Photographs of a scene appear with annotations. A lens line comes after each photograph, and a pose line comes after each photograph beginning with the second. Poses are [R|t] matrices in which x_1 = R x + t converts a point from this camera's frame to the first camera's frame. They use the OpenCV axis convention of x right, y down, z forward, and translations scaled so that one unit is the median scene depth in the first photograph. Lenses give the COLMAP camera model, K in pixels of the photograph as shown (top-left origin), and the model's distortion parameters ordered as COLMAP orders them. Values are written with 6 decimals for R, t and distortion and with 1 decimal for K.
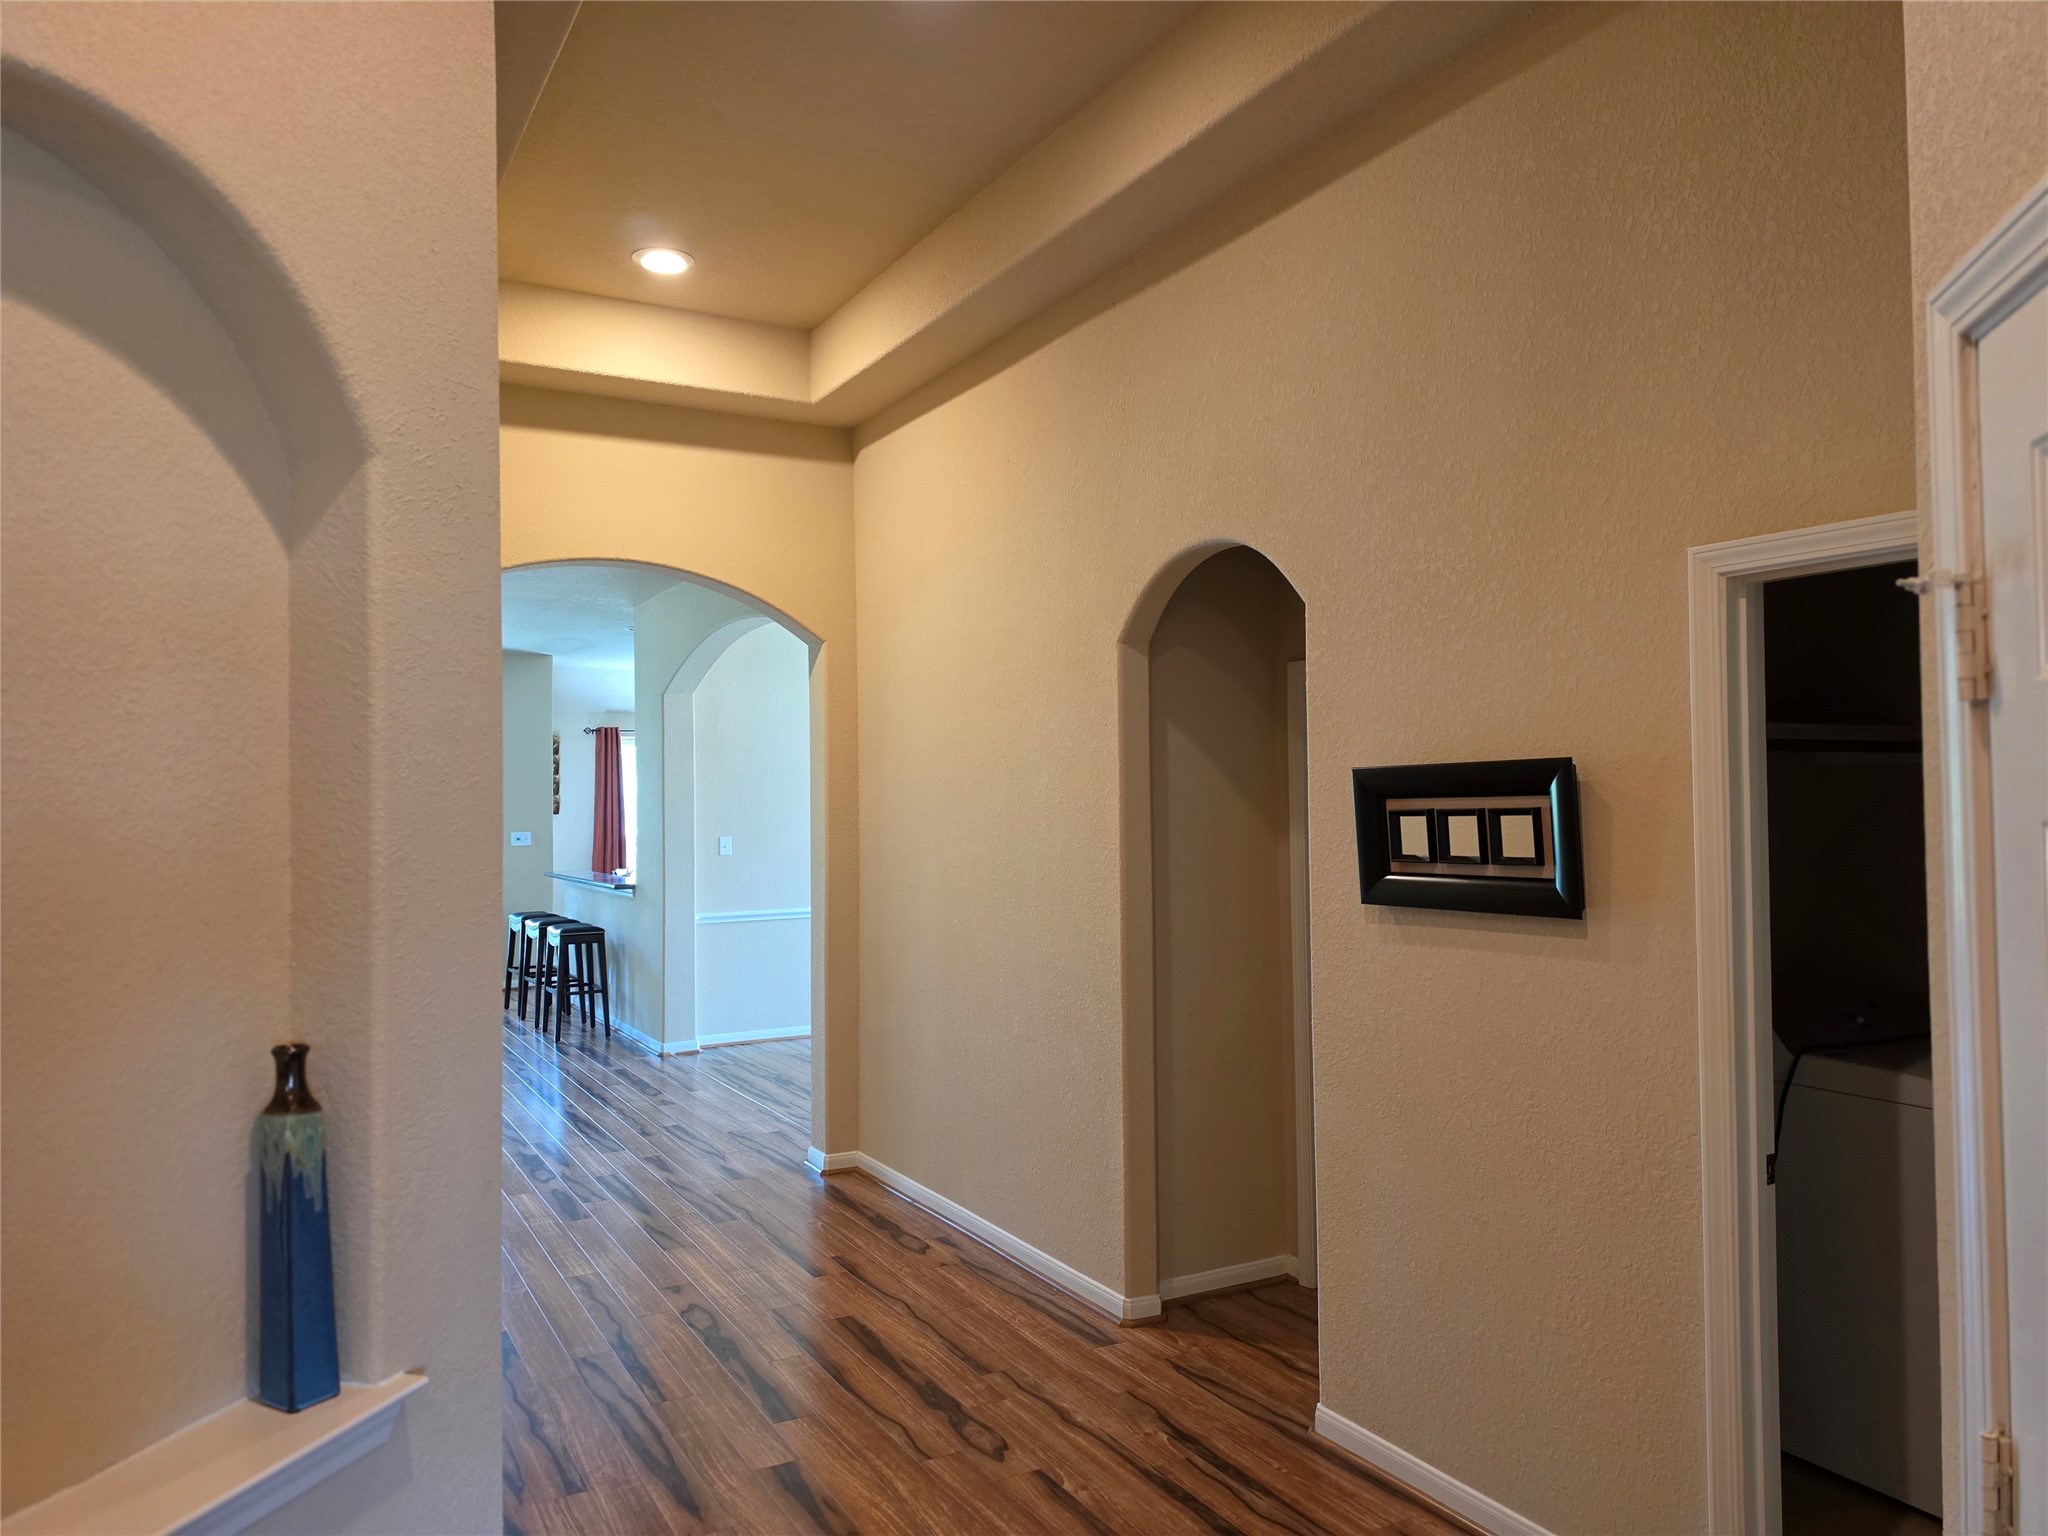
lens RADIAL K [[1400.9, 0, 1024.0], [0, 1400.9, 768.0], [0, 0, 1]] dist [0.074972, -0.092085]
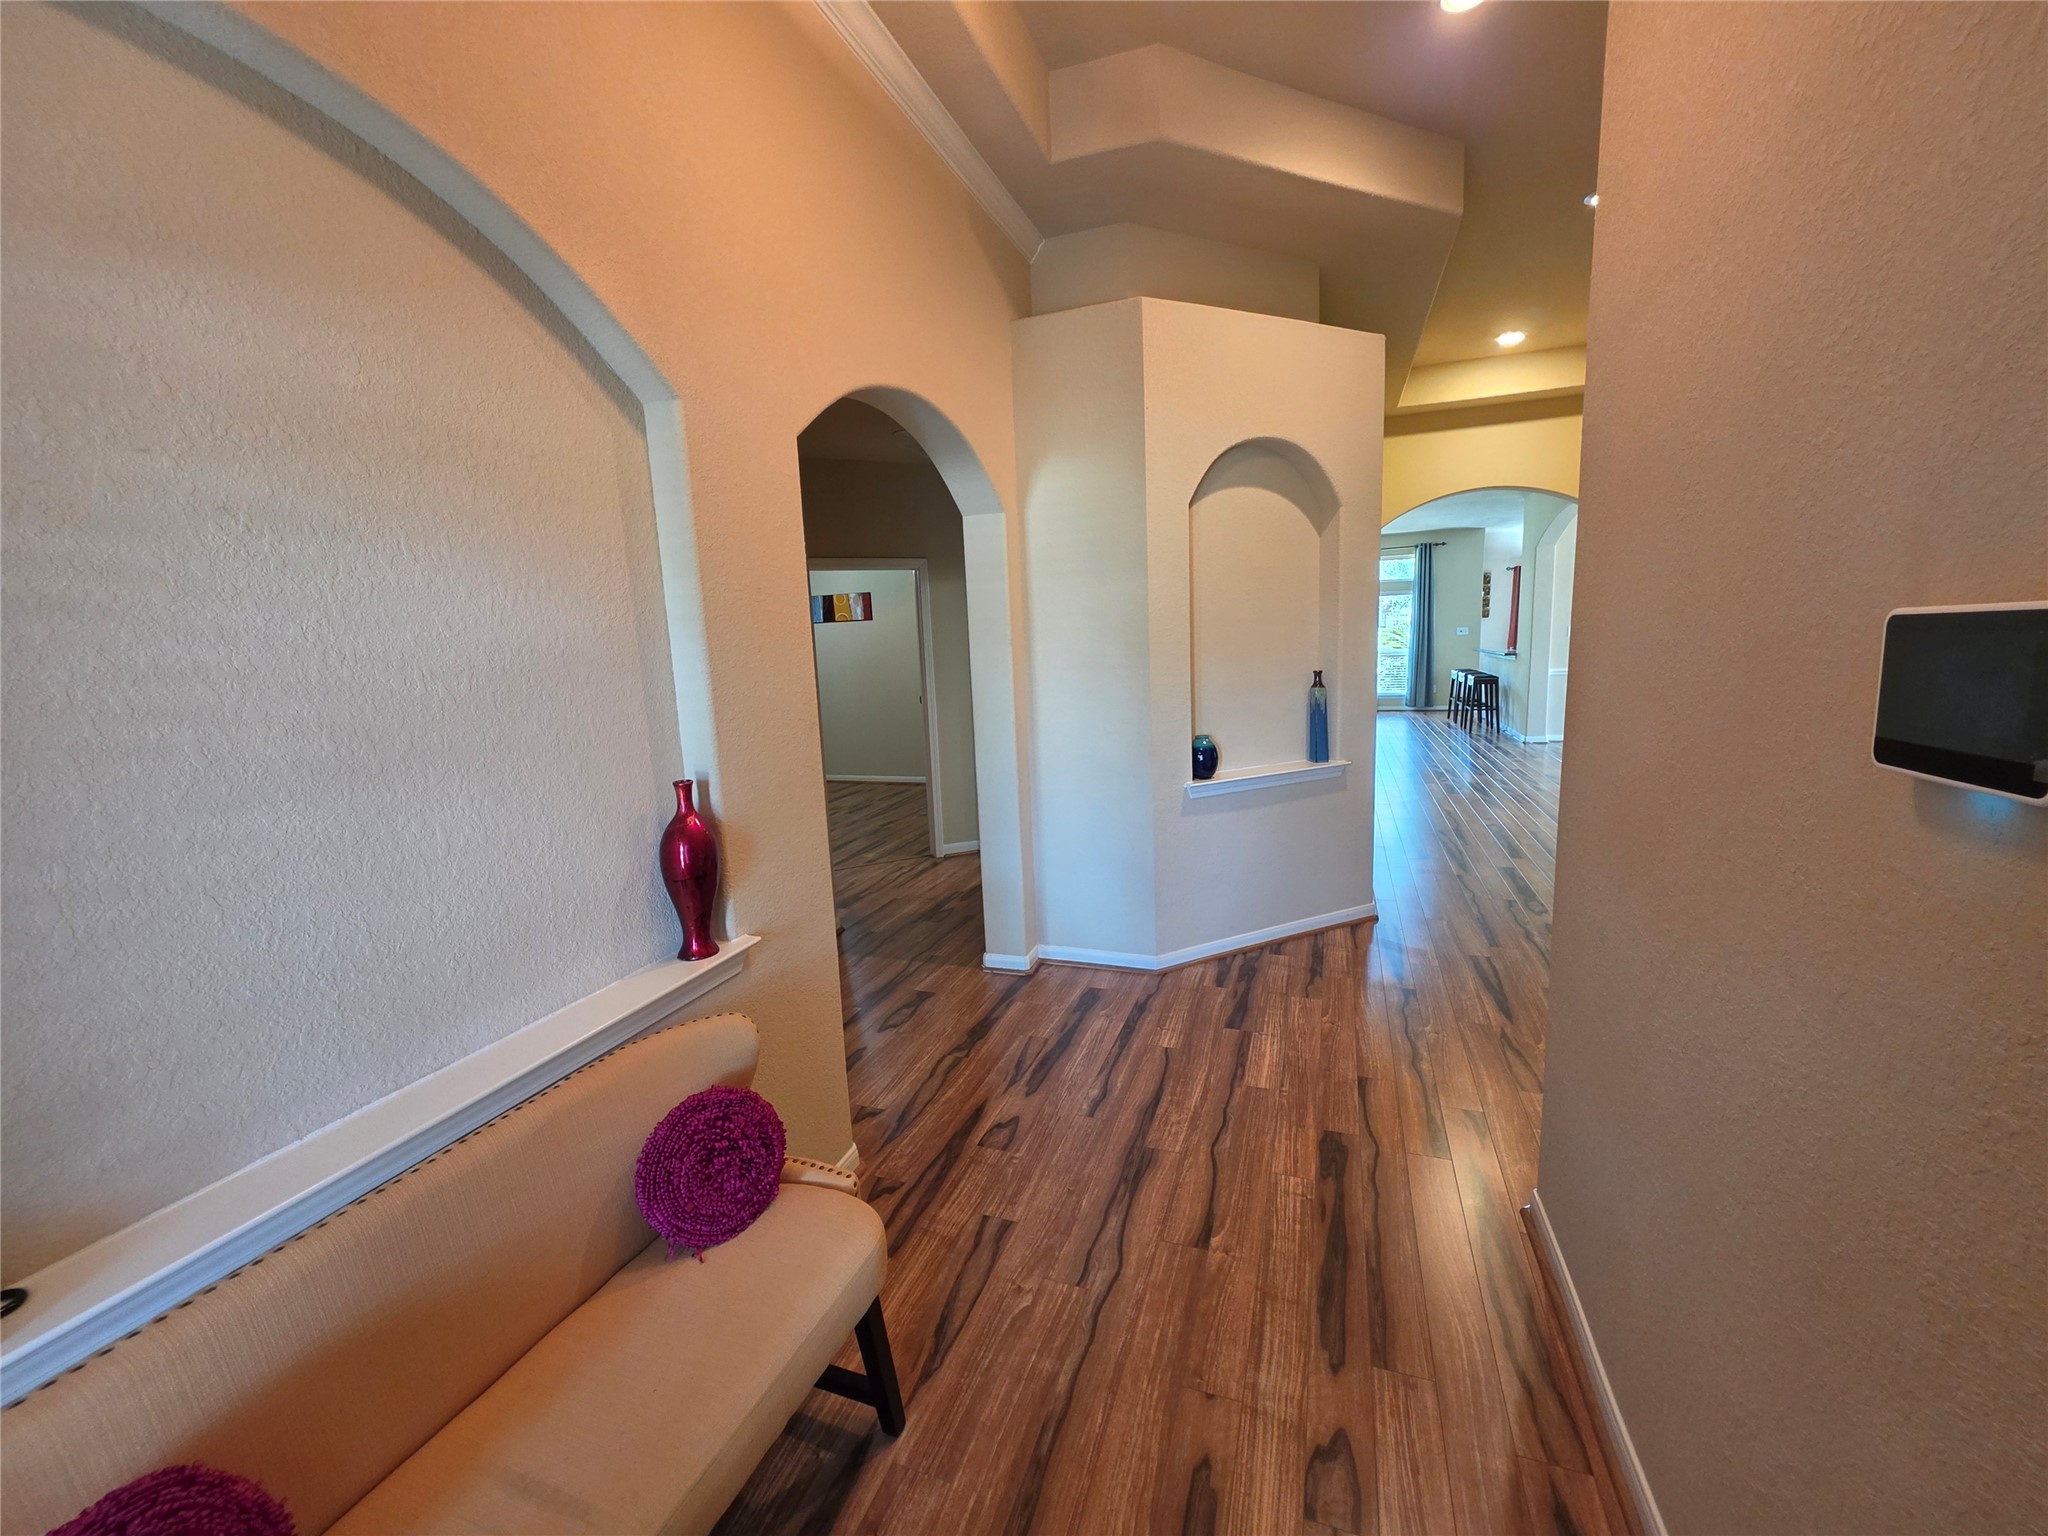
lens RADIAL K [[829.1, 0, 1024.0], [0, 829.1, 768.0], [0, 0, 1]] dist [-0.001075, 0.000214]
pose [[0.654249, 0.104929, -0.748965, 0.129590], [0.048812, 0.982405, 0.180273, 0.002580], [0.754703, -0.154502, 0.637615, -0.206647]]
